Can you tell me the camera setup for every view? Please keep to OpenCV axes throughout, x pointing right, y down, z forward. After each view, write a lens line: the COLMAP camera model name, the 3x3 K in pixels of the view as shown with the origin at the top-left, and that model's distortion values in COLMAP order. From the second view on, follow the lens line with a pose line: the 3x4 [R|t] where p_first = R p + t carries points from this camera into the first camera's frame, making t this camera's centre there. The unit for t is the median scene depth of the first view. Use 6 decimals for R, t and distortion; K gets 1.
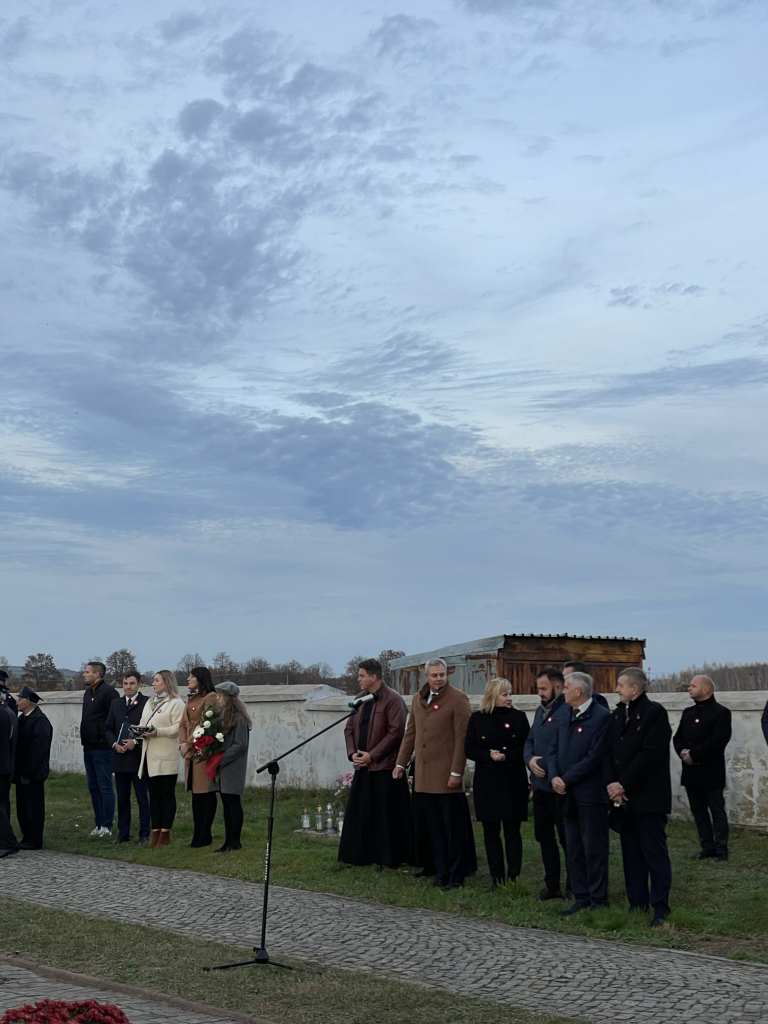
lens RADIAL K [[1625.7, 0, 361.5], [0, 1625.7, 553.5], [0, 0, 1]] dist [0.124088, 0.000000]
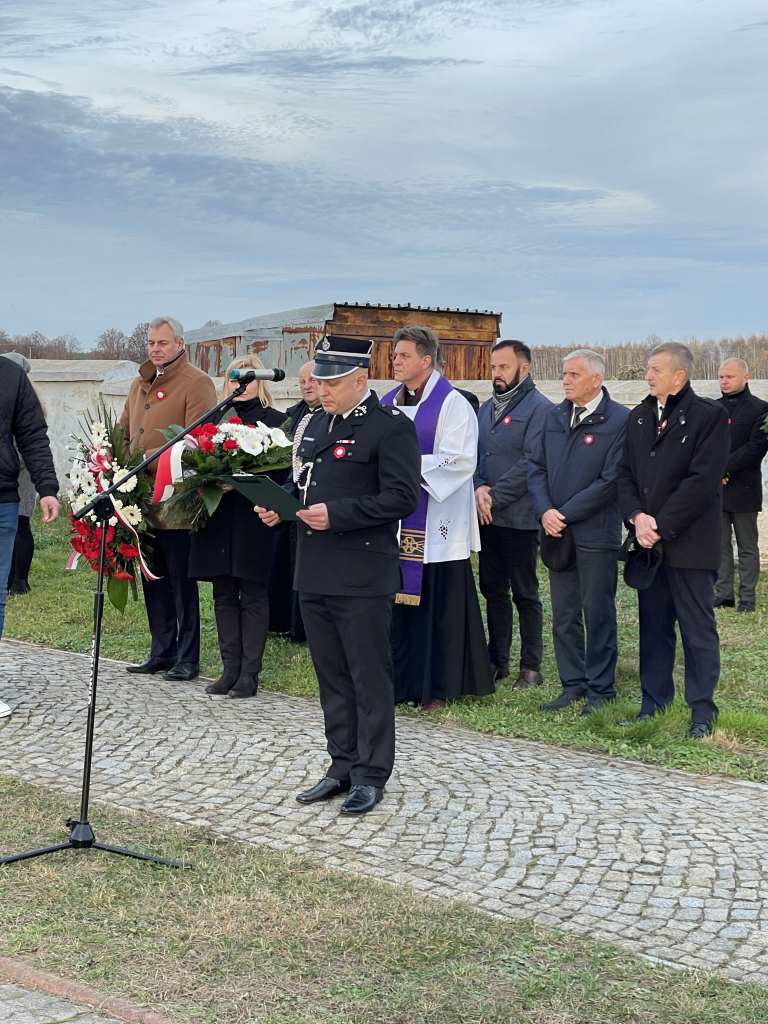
lens RADIAL K [[1789.4, 0, 391.5], [0, 1789.4, 478.1], [0, 0, 1]] dist [0.160874, 0.000000]
pose [[0.987577, 0.011781, 0.156695, -0.054760], [-0.034205, 0.989391, 0.141195, 0.024769], [-0.153369, -0.144800, 0.977502, 0.305459]]
